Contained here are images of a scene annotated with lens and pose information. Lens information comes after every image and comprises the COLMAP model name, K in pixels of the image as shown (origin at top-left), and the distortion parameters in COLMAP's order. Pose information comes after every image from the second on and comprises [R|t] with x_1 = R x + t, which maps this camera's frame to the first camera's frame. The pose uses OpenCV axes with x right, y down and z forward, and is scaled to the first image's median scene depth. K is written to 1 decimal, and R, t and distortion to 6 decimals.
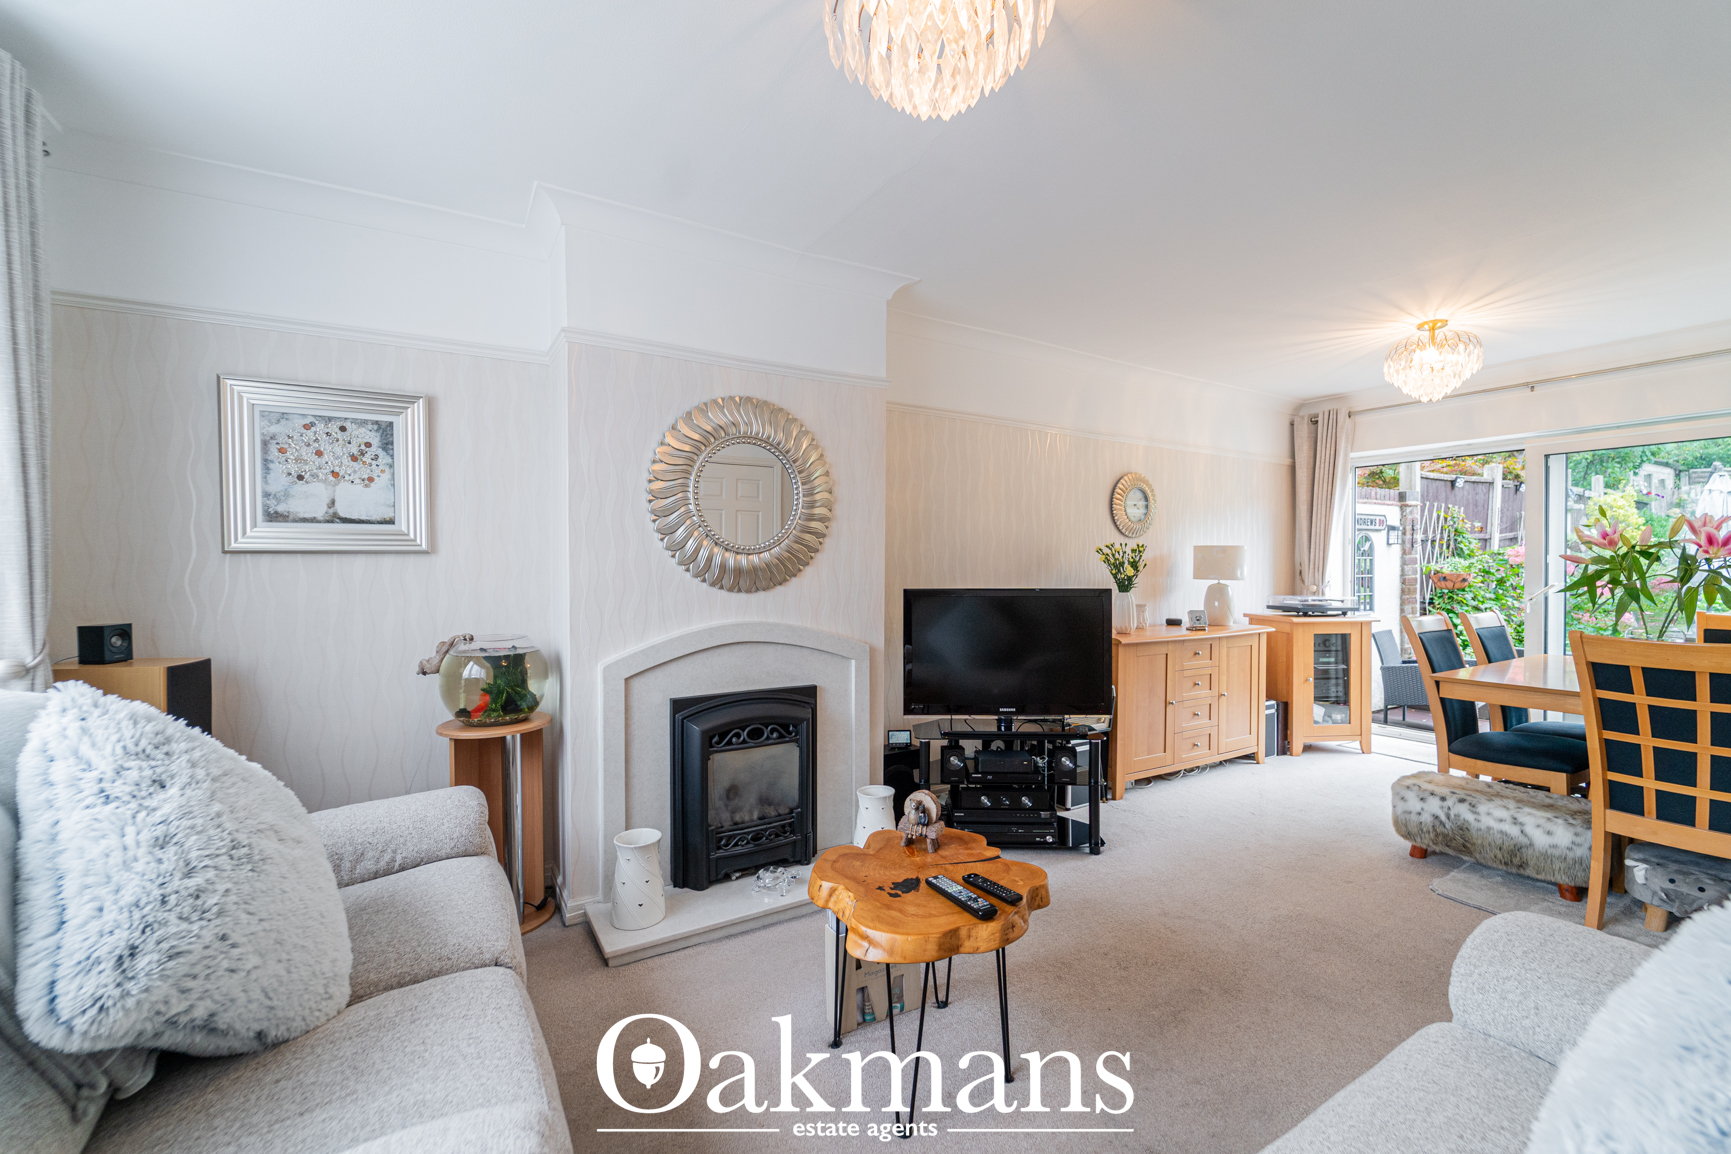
lens RADIAL K [[718.2, 0, 869.3], [0, 718.2, 574.2], [0, 0, 1]] dist [0.002137, -0.000845]
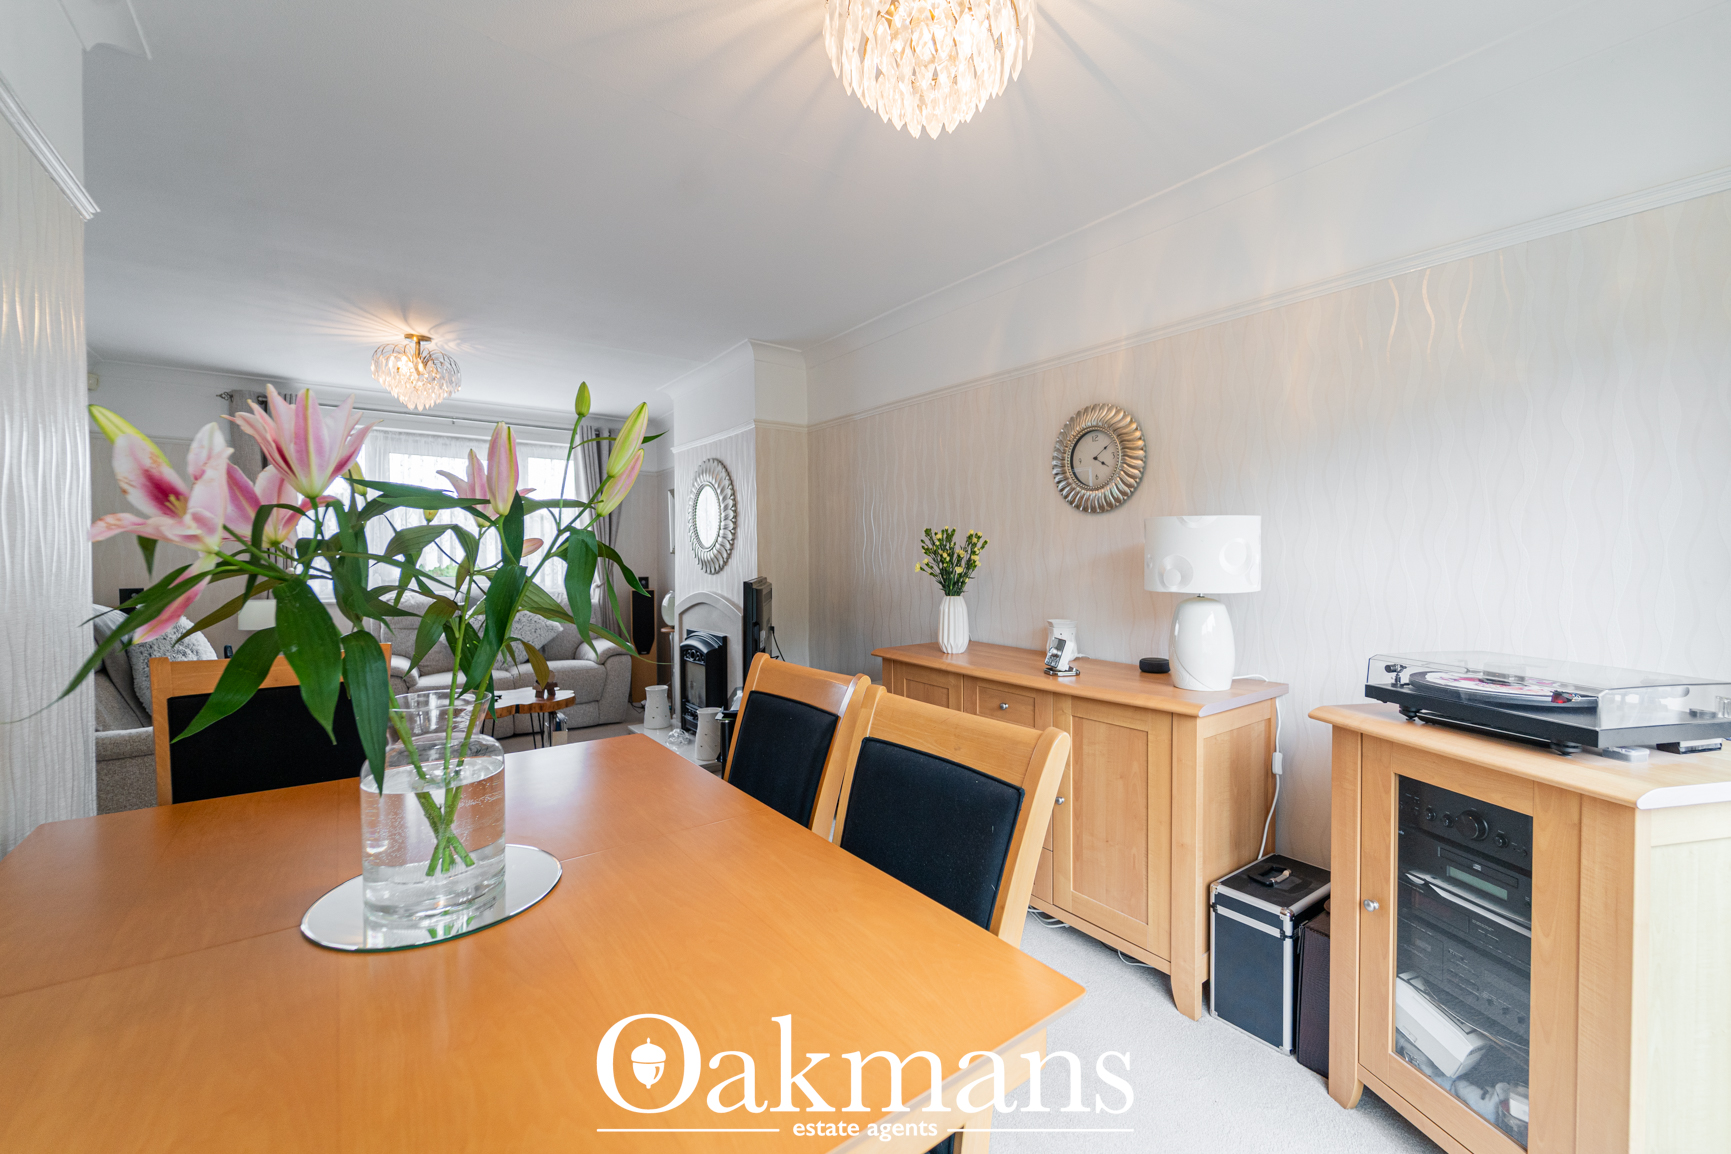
lens RADIAL K [[695.7, 0, 882.0], [0, 695.7, 576.4], [0, 0, 1]] dist [-0.013581, -0.000475]
pose [[0.104076, 0.027598, -0.994186, 1.149059], [-0.011278, 0.999583, 0.026567, -0.013580], [0.994505, 0.008448, 0.104344, 0.942068]]
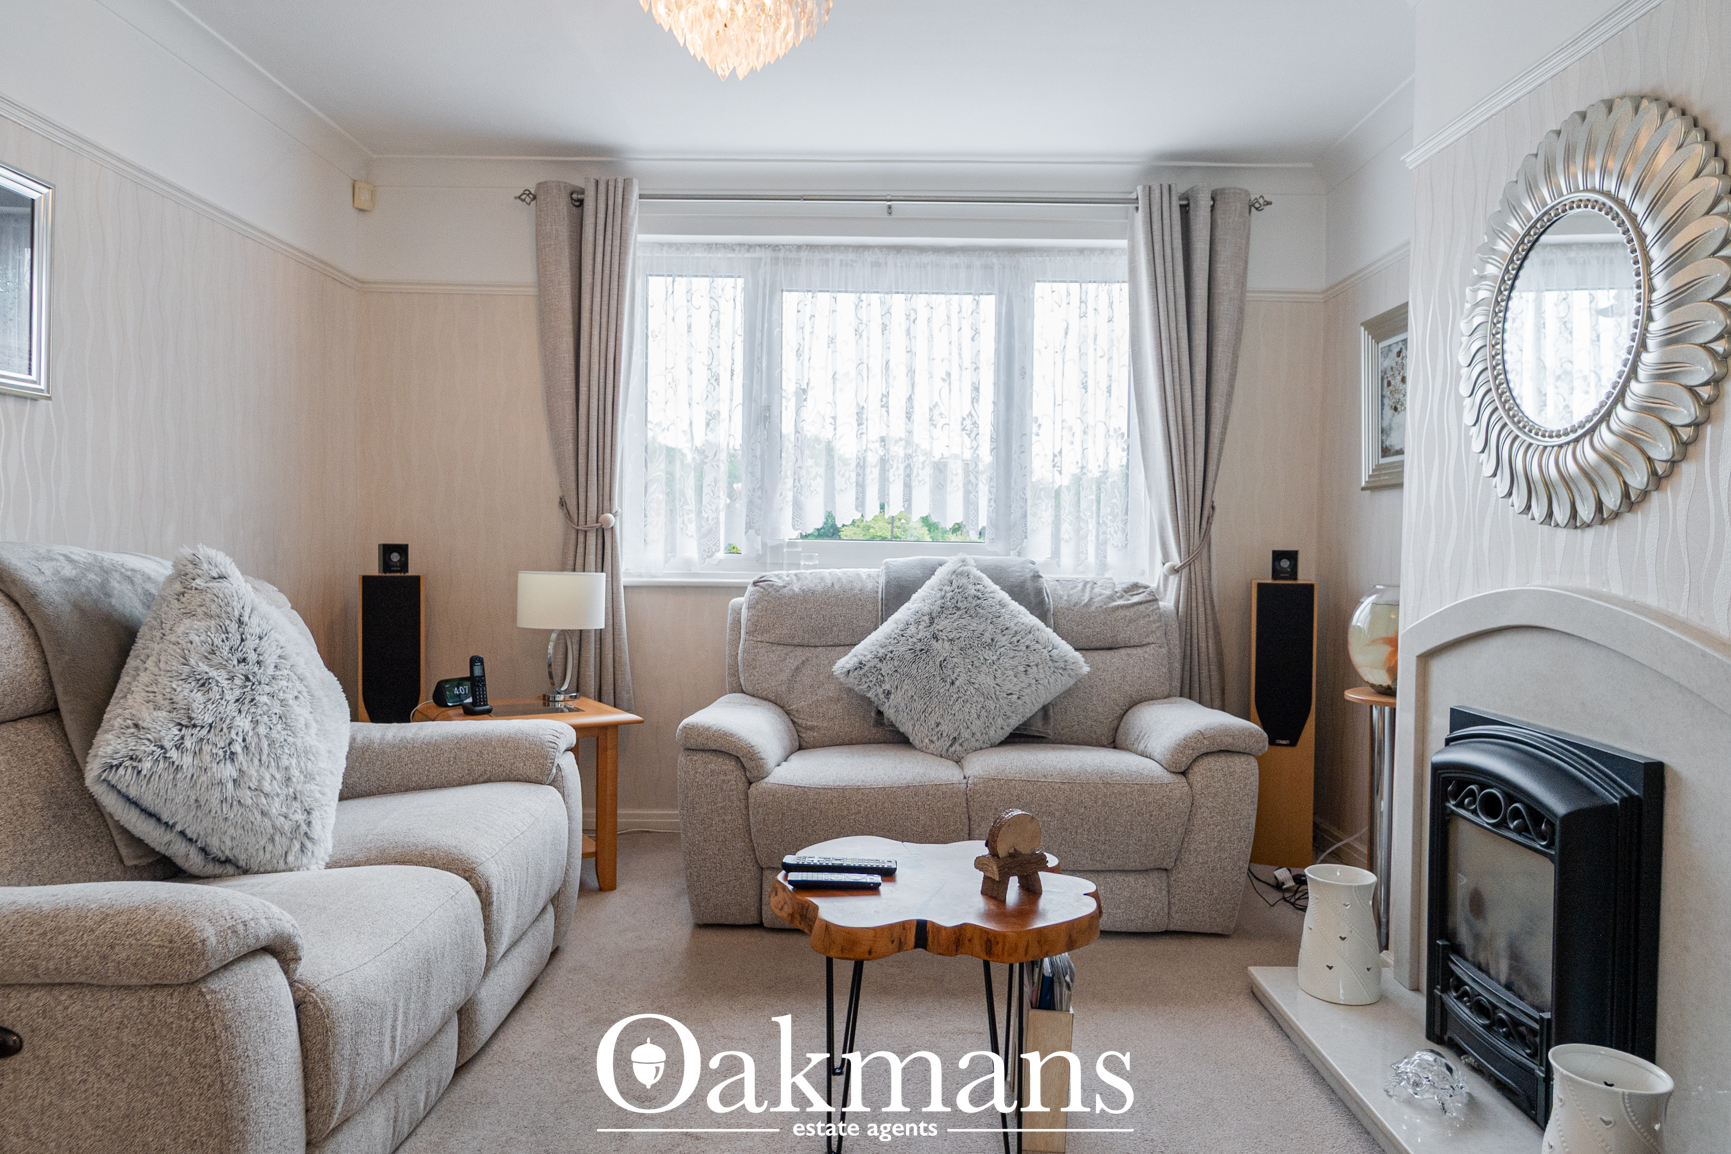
lens RADIAL K [[1079.8, 0, 872.1], [0, 1079.8, 574.8], [0, 0, 1]] dist [-0.004476, 0.004622]
pose [[-0.523569, 0.021704, -0.851707, 0.520343], [-0.021959, 0.999000, 0.038957, 0.030323], [0.851700, 0.039099, -0.522568, 0.750888]]
